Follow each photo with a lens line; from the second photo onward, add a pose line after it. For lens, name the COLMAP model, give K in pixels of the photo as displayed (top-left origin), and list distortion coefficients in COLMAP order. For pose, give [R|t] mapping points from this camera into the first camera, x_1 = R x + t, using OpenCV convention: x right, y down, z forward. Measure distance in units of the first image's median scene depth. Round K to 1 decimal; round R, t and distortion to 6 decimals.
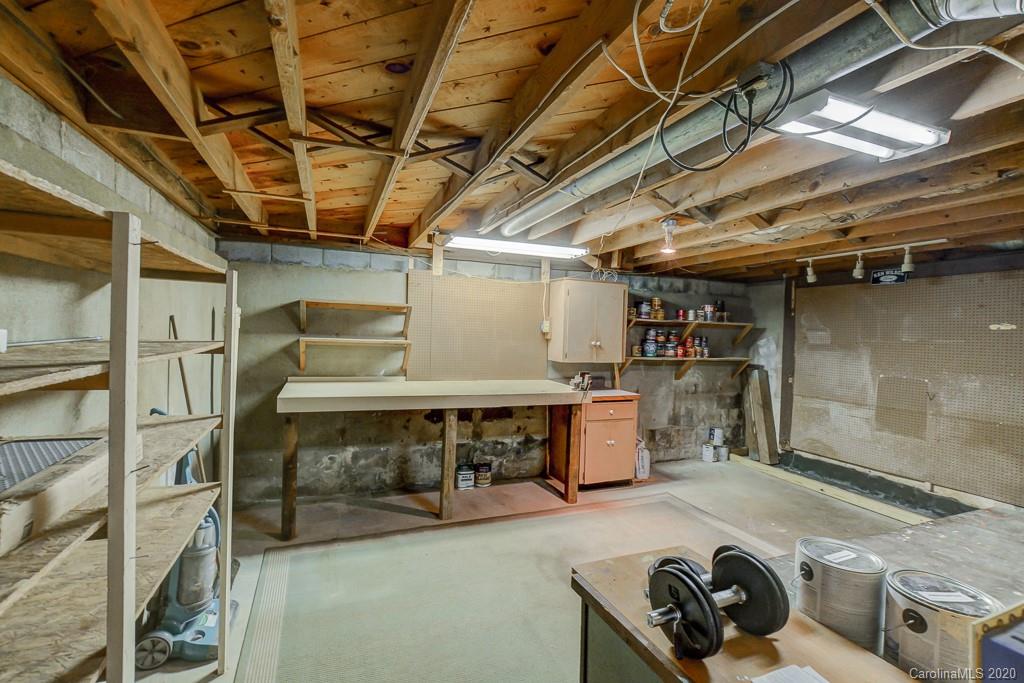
lens RADIAL K [[451.6, 0, 506.6], [0, 451.6, 341.0], [0, 0, 1]] dist [-0.017820, 0.005606]
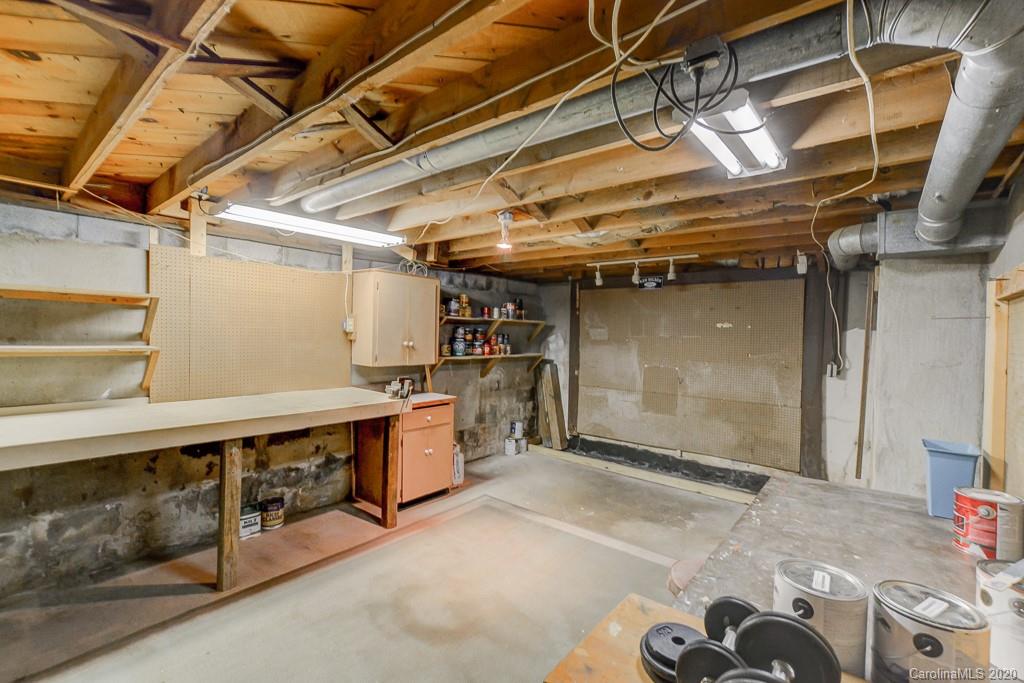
lens RADIAL K [[451.6, 0, 506.6], [0, 451.6, 341.0], [0, 0, 1]] dist [-0.017820, 0.005606]
pose [[0.876446, -0.019312, 0.481112, -0.070371], [0.013846, 0.999793, 0.014910, -0.011975], [-0.481300, -0.006407, 0.876532, 0.126396]]
